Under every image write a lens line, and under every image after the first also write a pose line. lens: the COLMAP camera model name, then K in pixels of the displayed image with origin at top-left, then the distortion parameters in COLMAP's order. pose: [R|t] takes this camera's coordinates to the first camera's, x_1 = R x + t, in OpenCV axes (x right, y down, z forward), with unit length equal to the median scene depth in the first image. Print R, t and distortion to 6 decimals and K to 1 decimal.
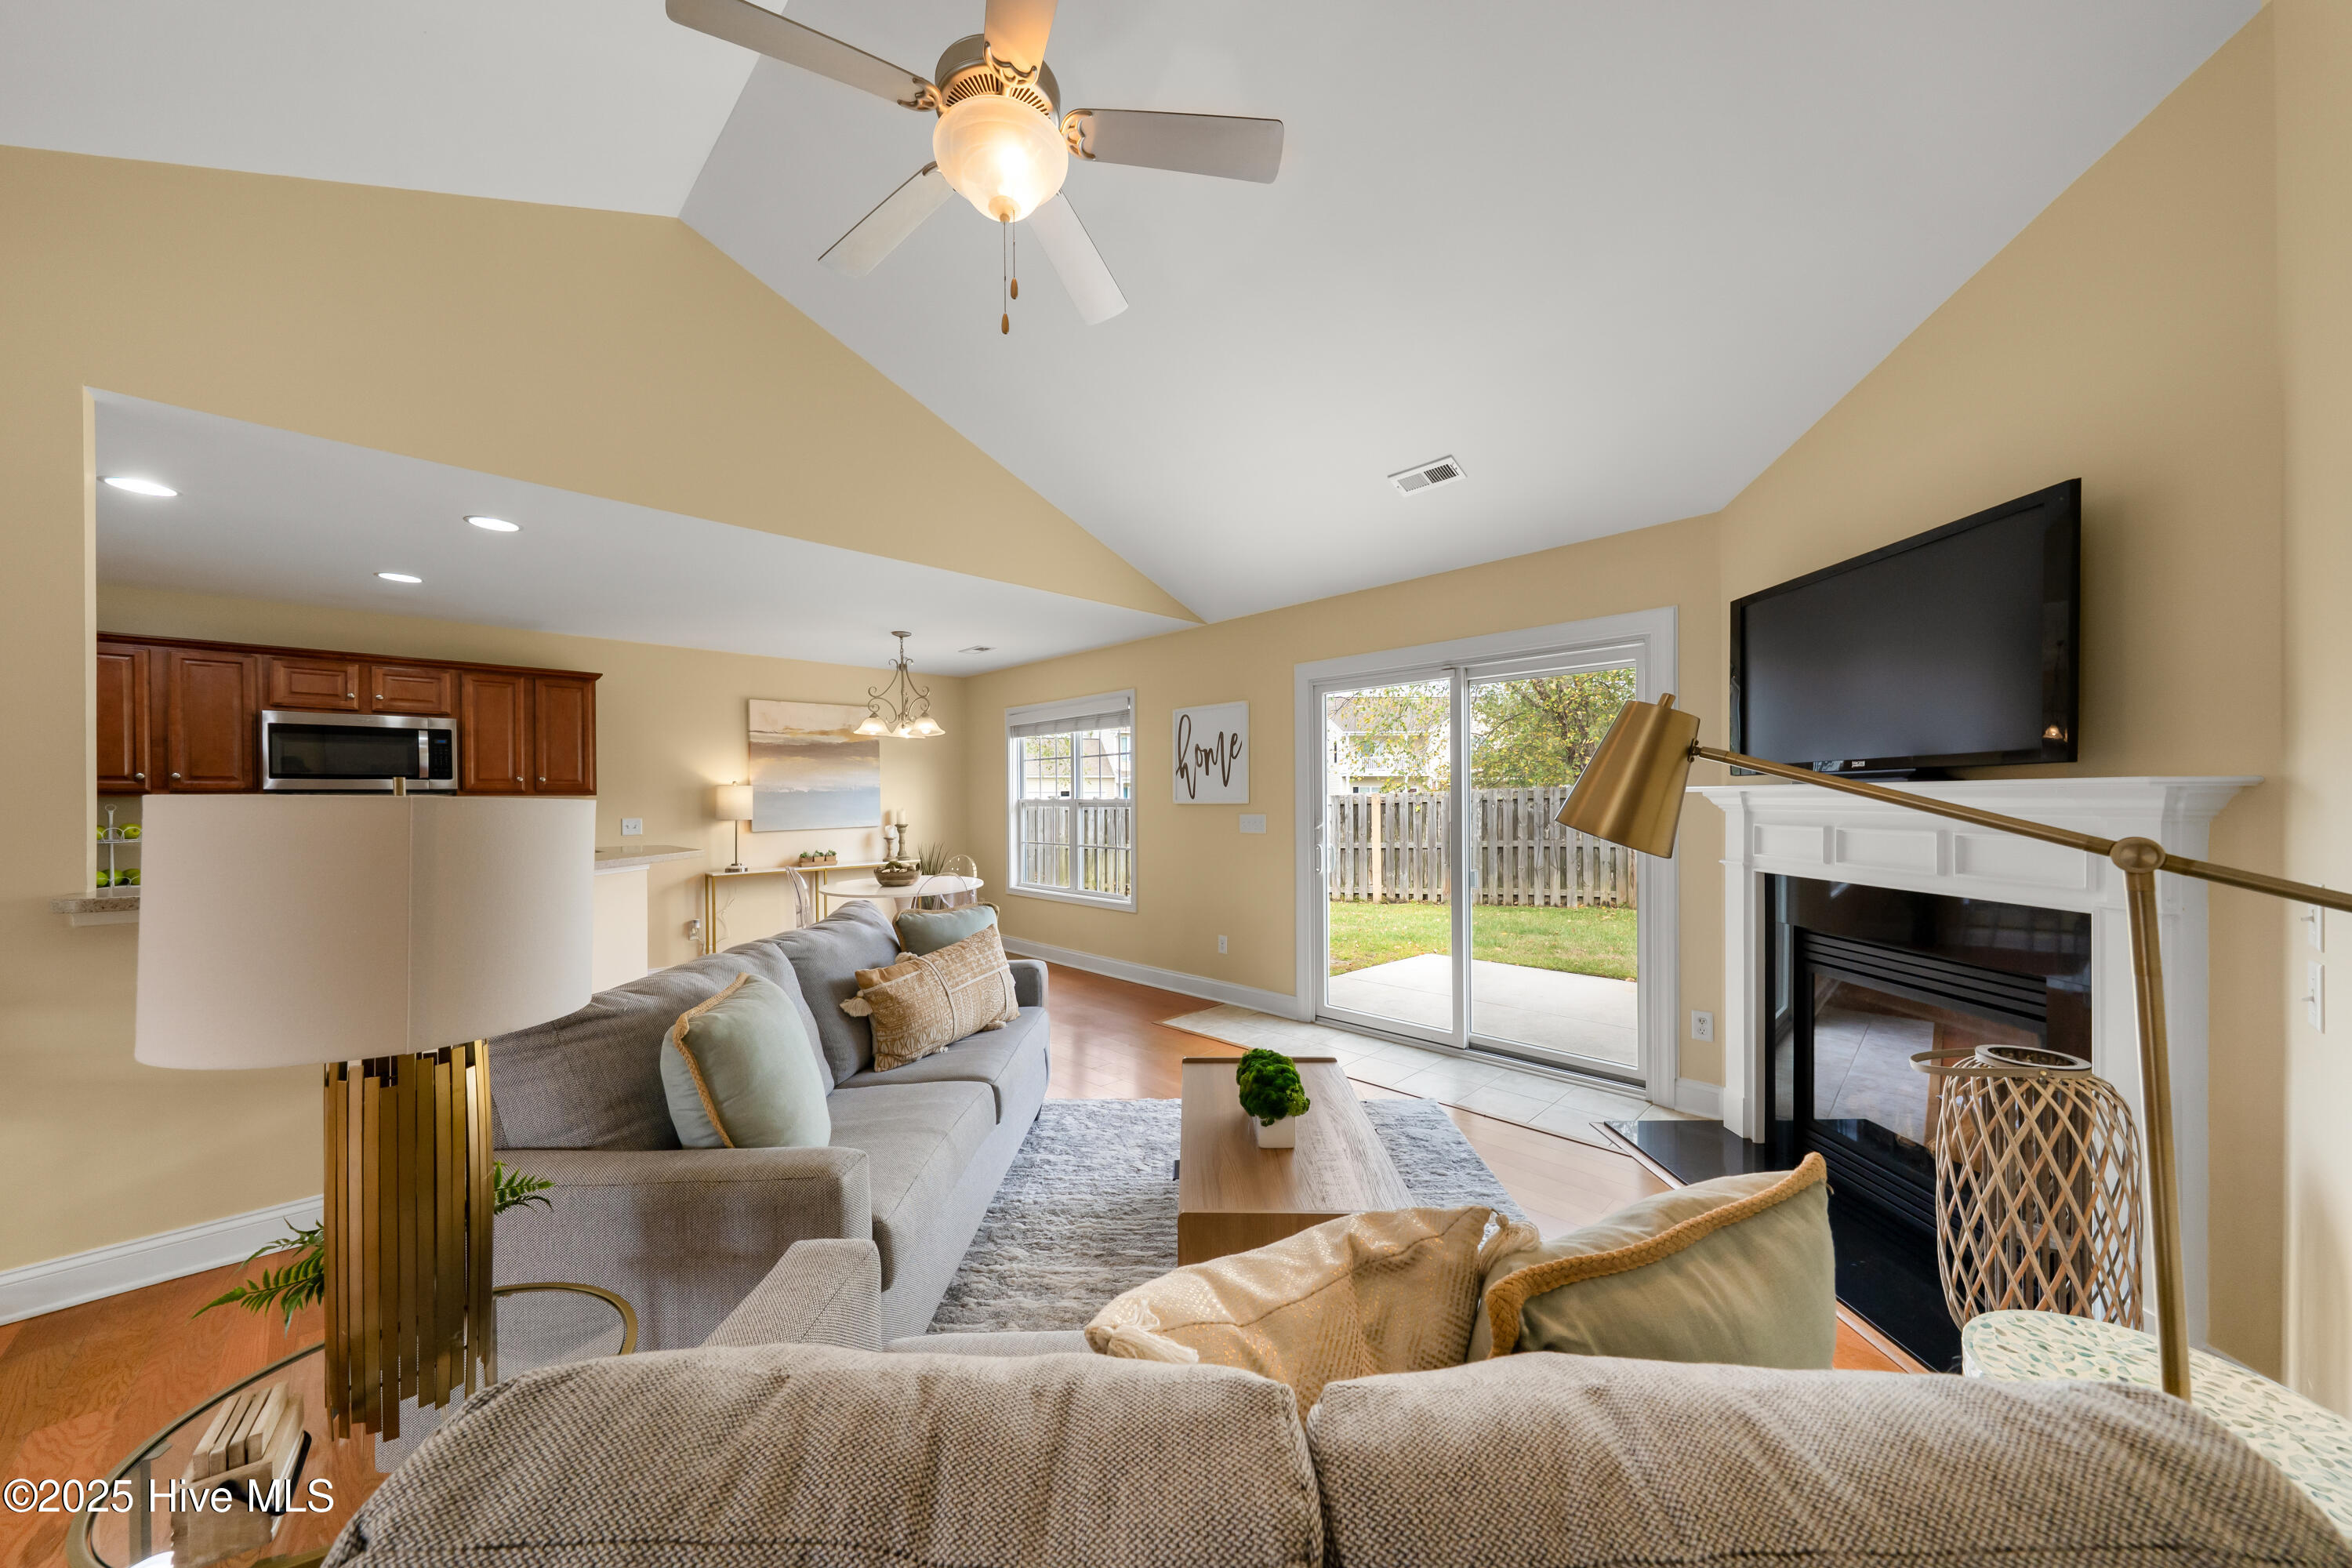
lens RADIAL K [[797.3, 0, 1177.6], [0, 797.3, 799.4], [0, 0, 1]] dist [-0.001758, 0.000166]
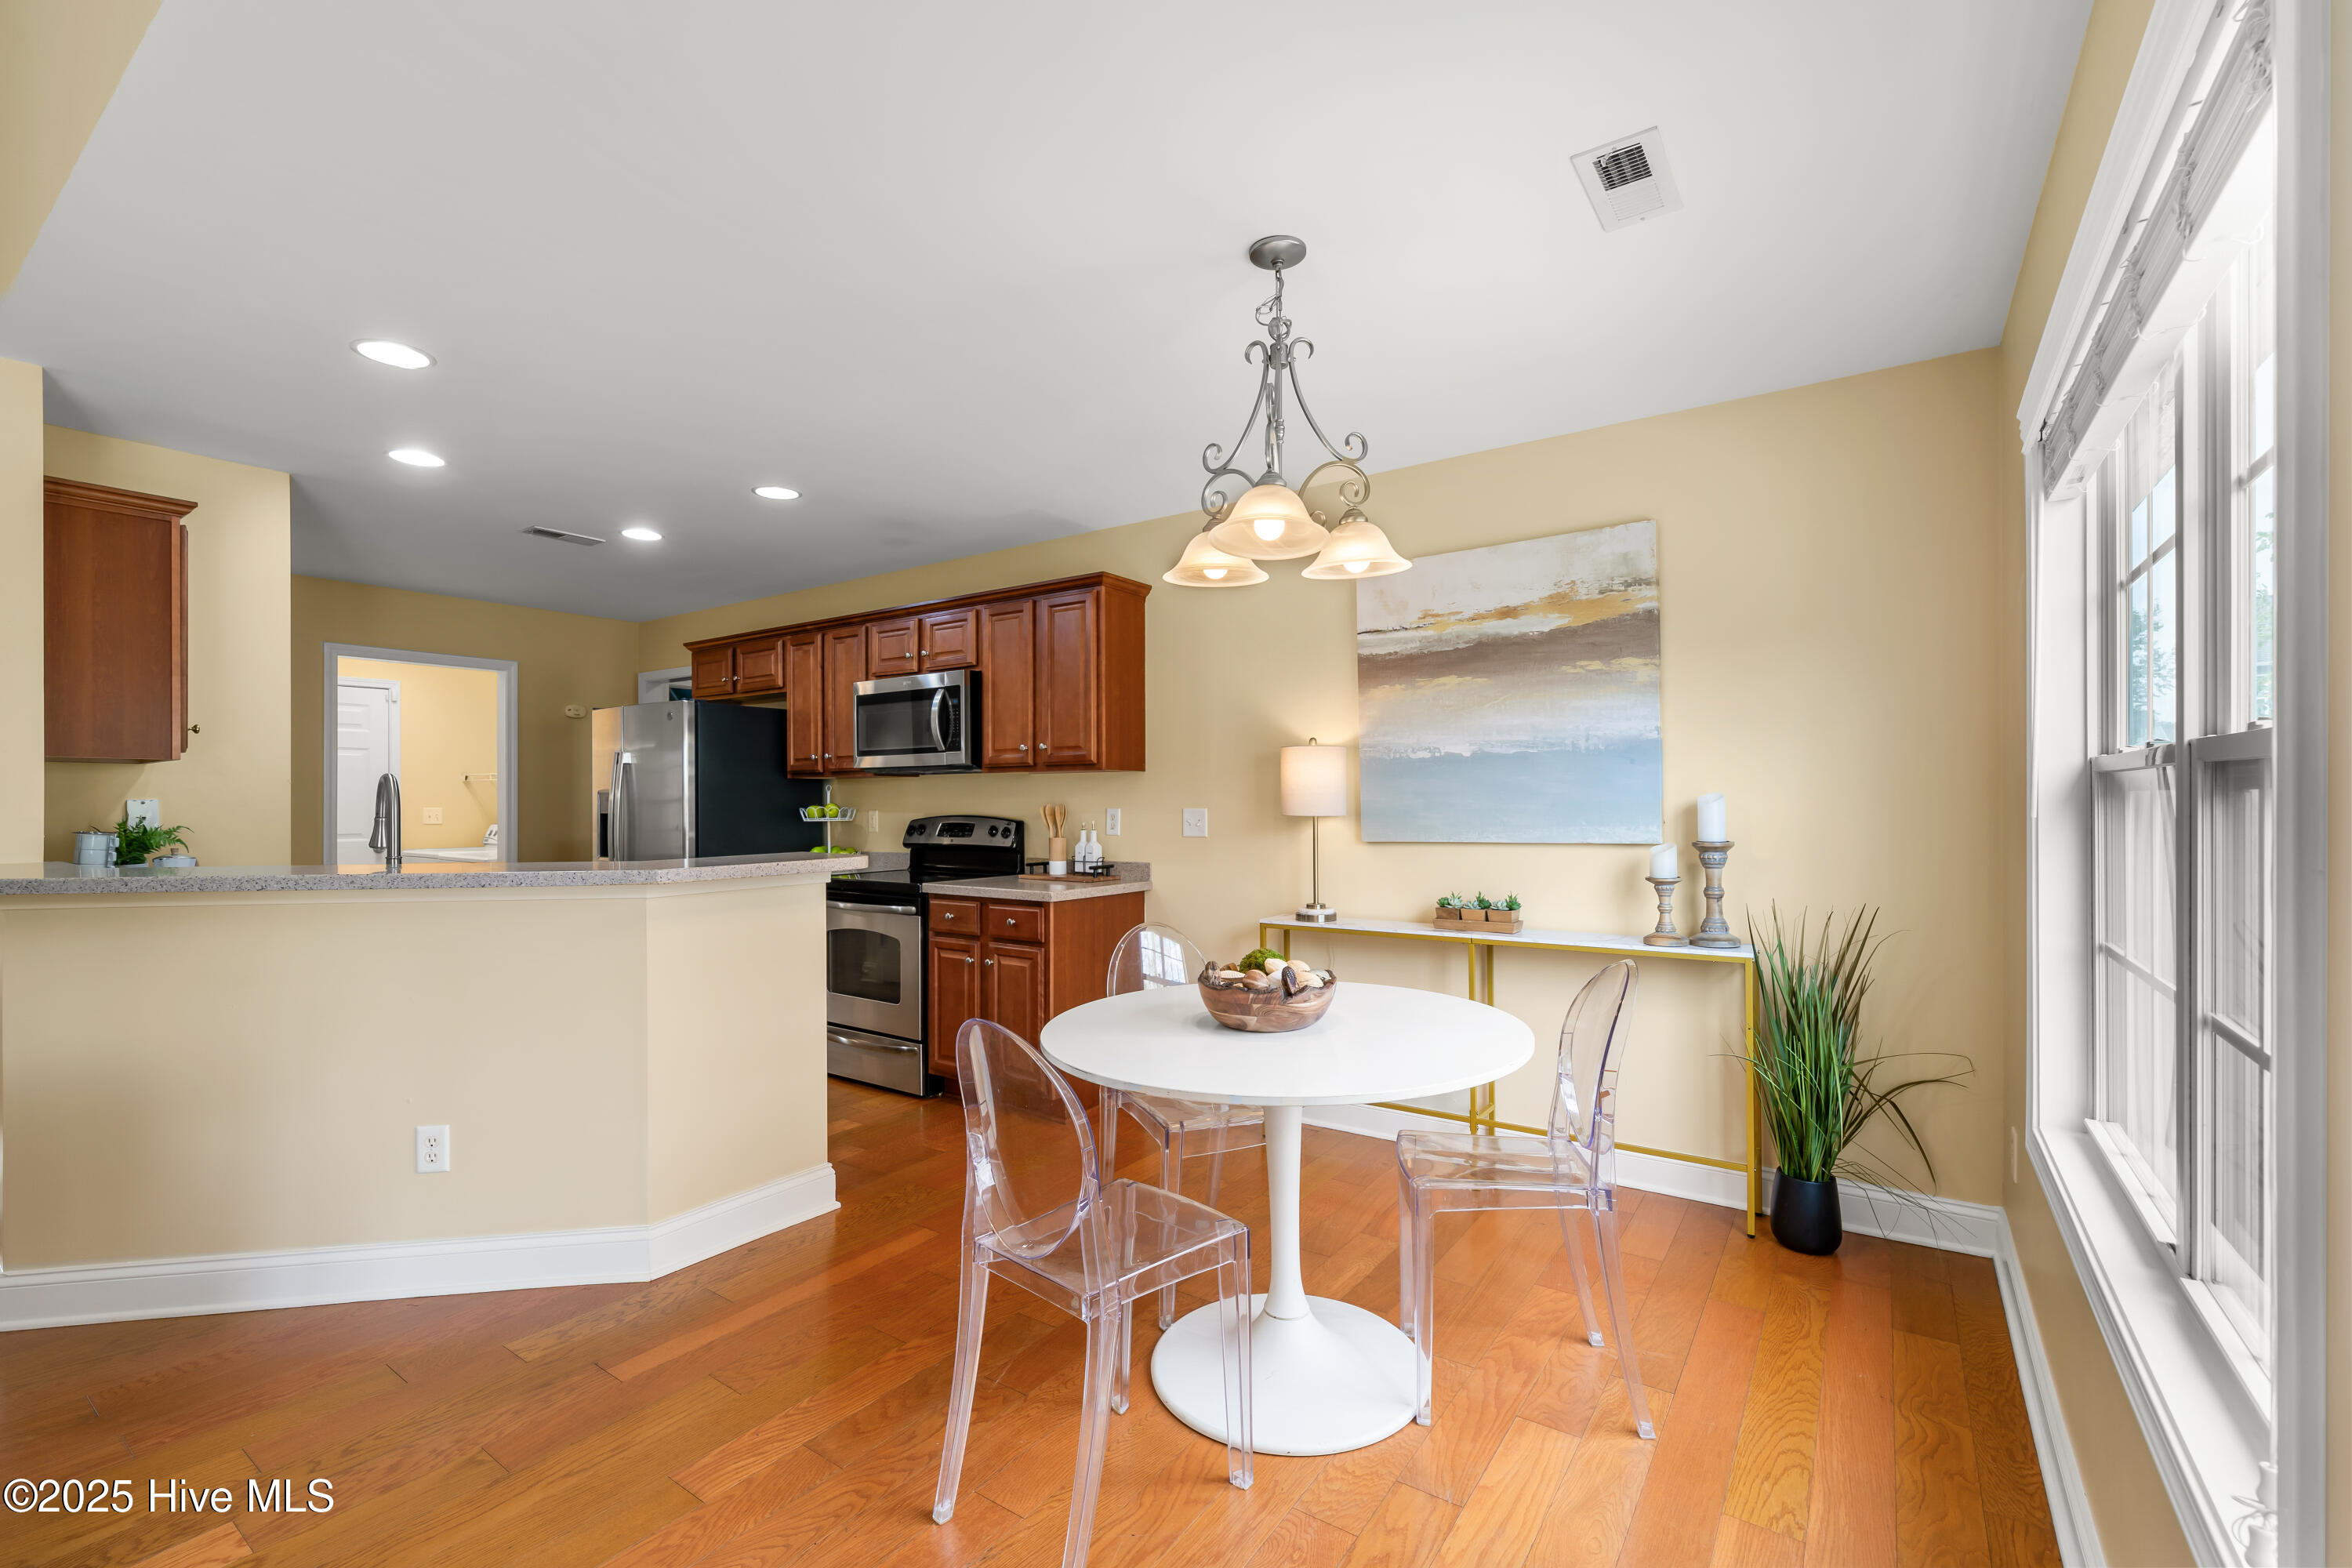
lens RADIAL K [[1017.4, 0, 1194.8], [0, 1017.4, 791.7], [0, 0, 1]] dist [-0.003583, -0.000195]
pose [[0.170790, 0.004622, -0.985297, 0.053356], [0.004390, 0.999975, 0.005452, 0.006688], [0.985298, -0.005257, 0.170766, 0.794603]]
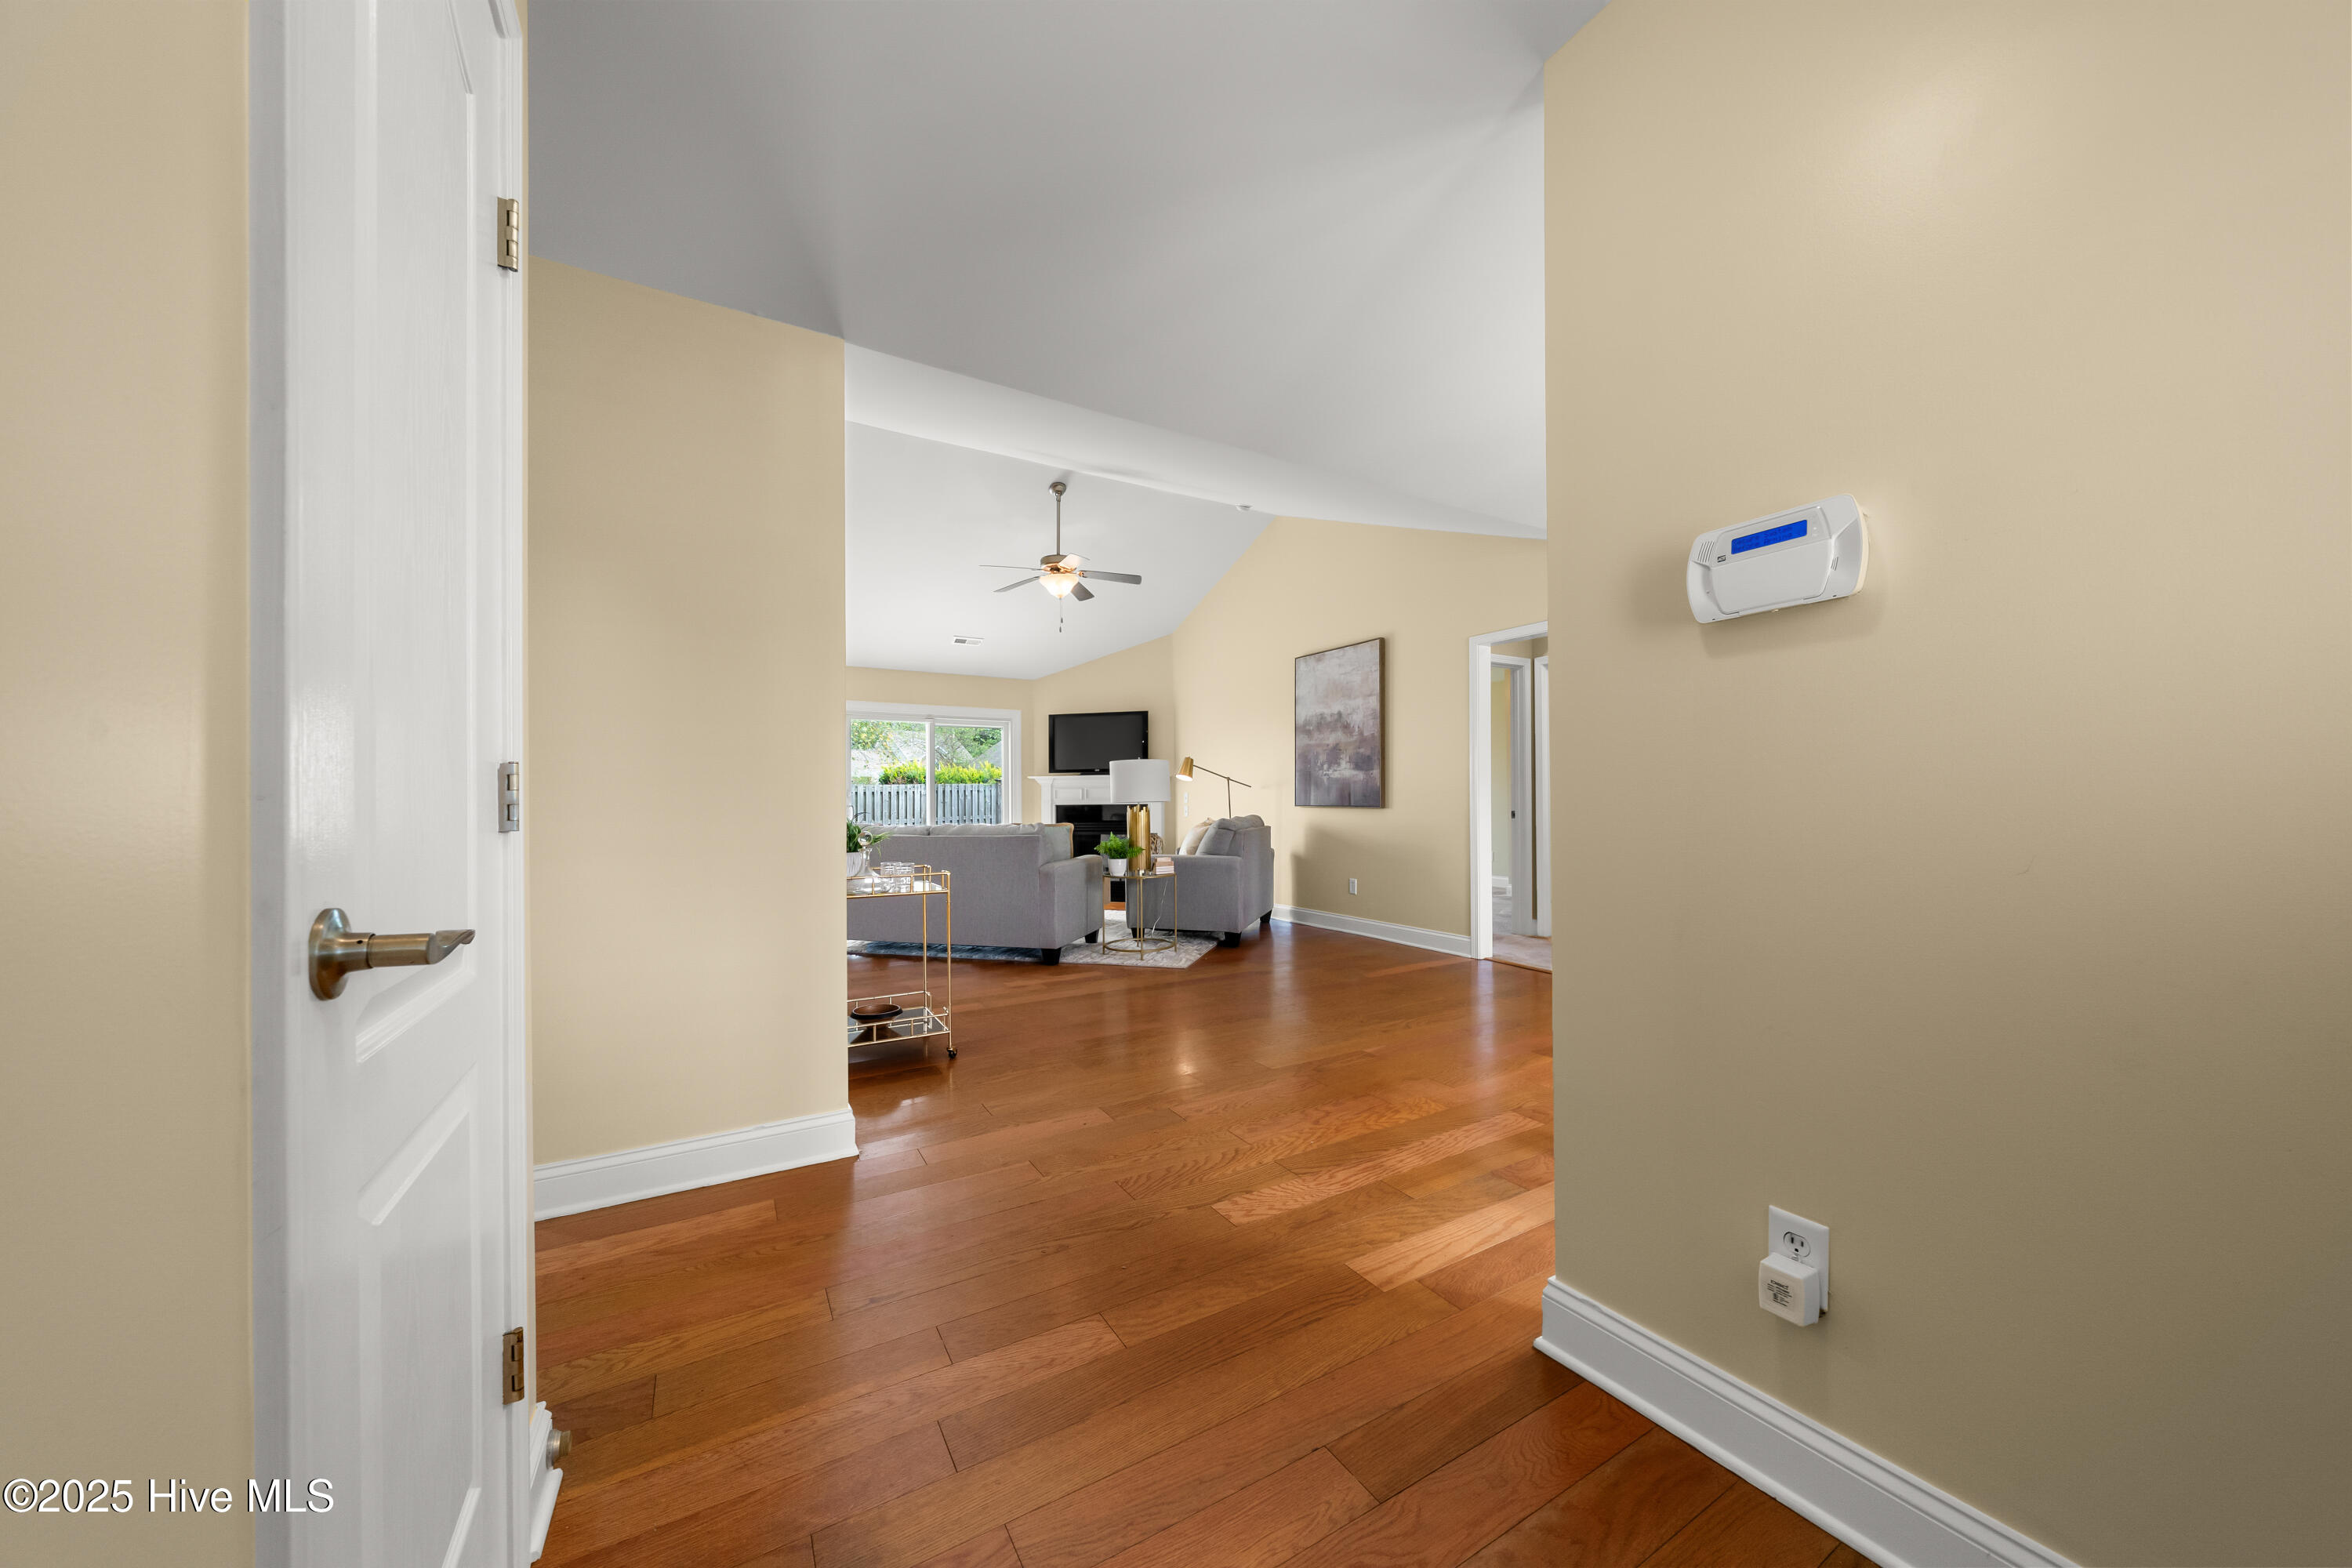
lens RADIAL K [[797.3, 0, 1143.2], [0, 797.3, 800.9], [0, 0, 1]] dist [-0.001758, 0.000166]
pose [[0.280542, 0.007415, 0.959813, -1.003202], [0.006042, 0.999937, -0.009491, 0.051319], [-0.959823, 0.008462, 0.280479, -0.084319]]
